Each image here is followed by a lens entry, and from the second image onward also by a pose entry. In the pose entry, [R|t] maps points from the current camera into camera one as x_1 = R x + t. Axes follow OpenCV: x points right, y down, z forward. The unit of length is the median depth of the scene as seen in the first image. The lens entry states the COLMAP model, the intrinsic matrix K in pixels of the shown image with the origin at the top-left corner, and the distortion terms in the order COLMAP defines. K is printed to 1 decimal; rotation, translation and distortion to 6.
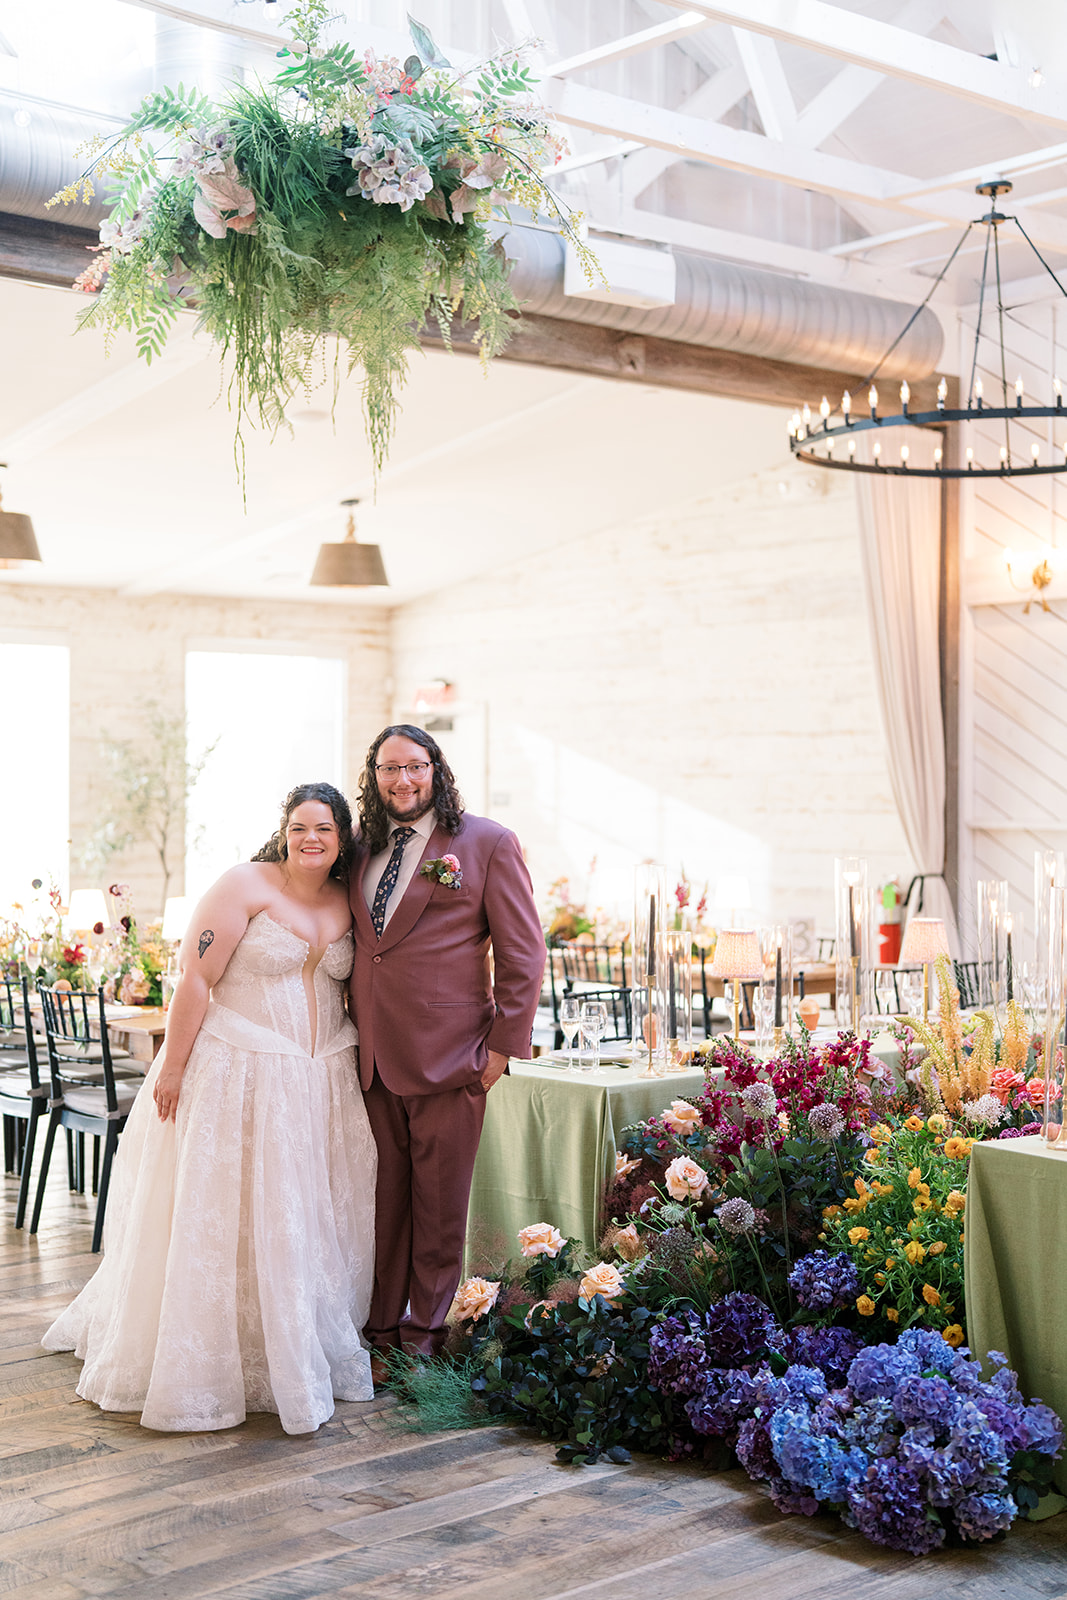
lens RADIAL K [[2228.6, 0, 533.5], [0, 2228.6, 800.0], [0, 0, 1]] dist [-0.010120, 0.141291]
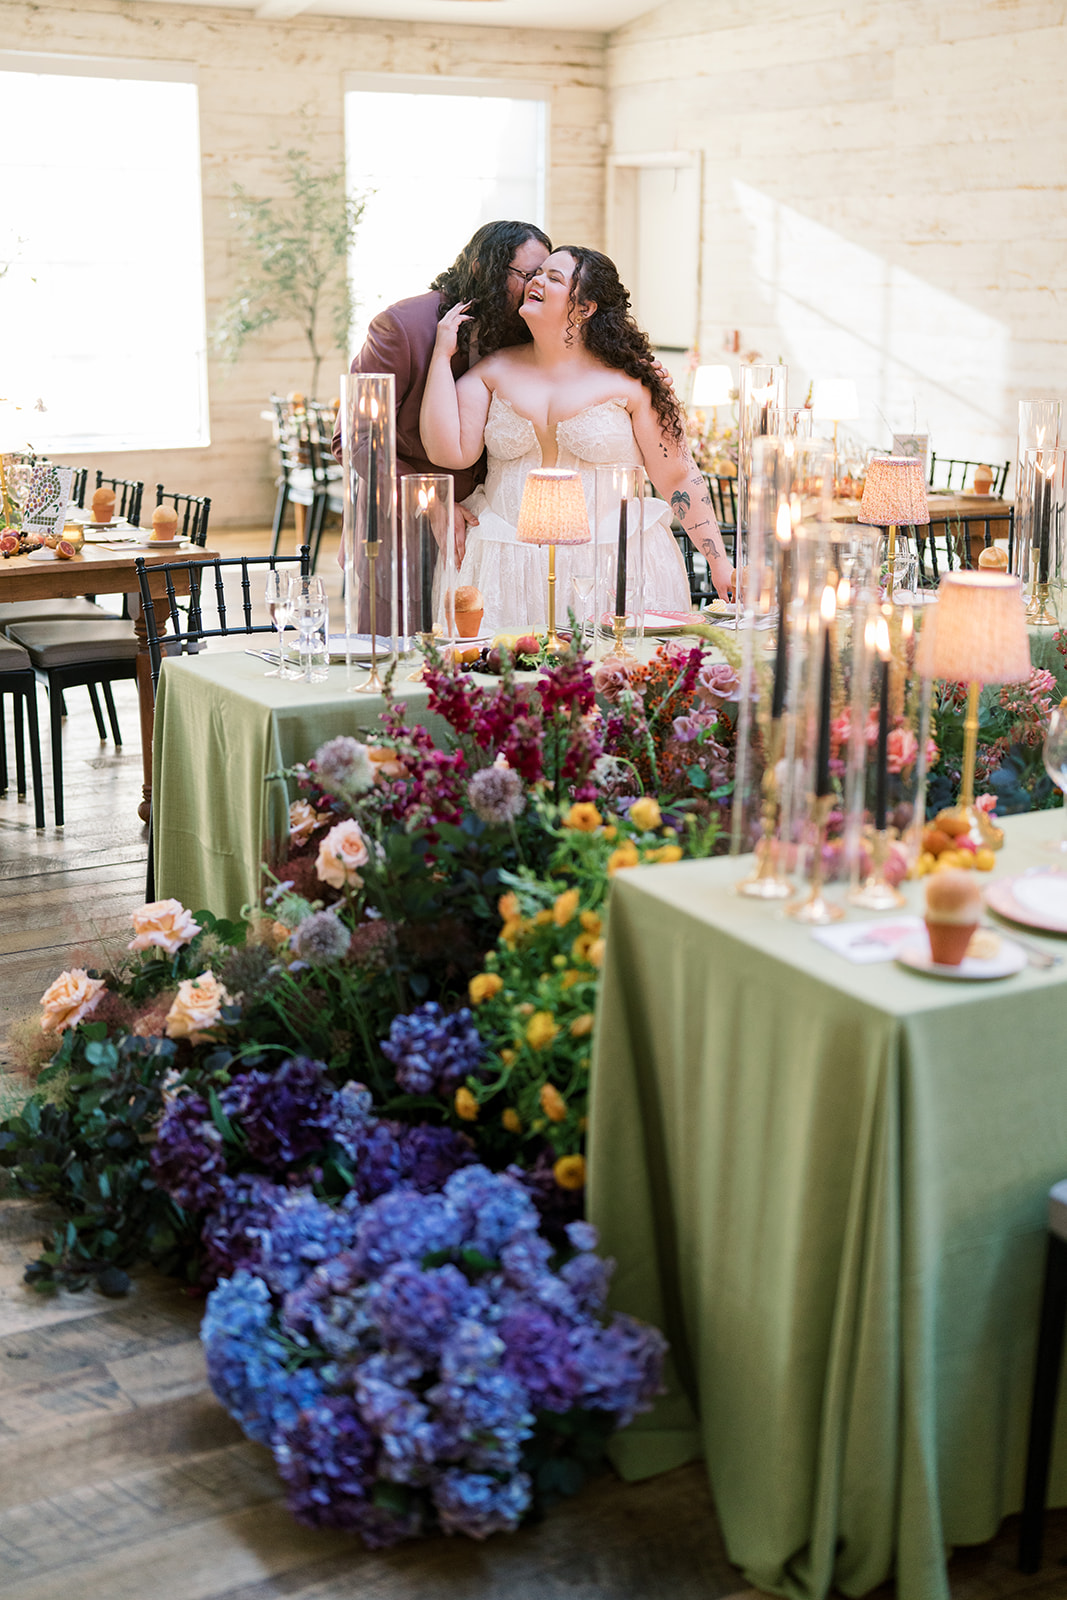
lens RADIAL K [[2251.8, 0, 533.5], [0, 2251.8, 800.0], [0, 0, 1]] dist [-0.240853, 1.534017]
pose [[0.977820, 0.053881, -0.202398, 0.104643], [-0.005760, 0.972896, 0.231172, -0.000794], [0.209368, -0.224879, 0.951627, 0.152443]]
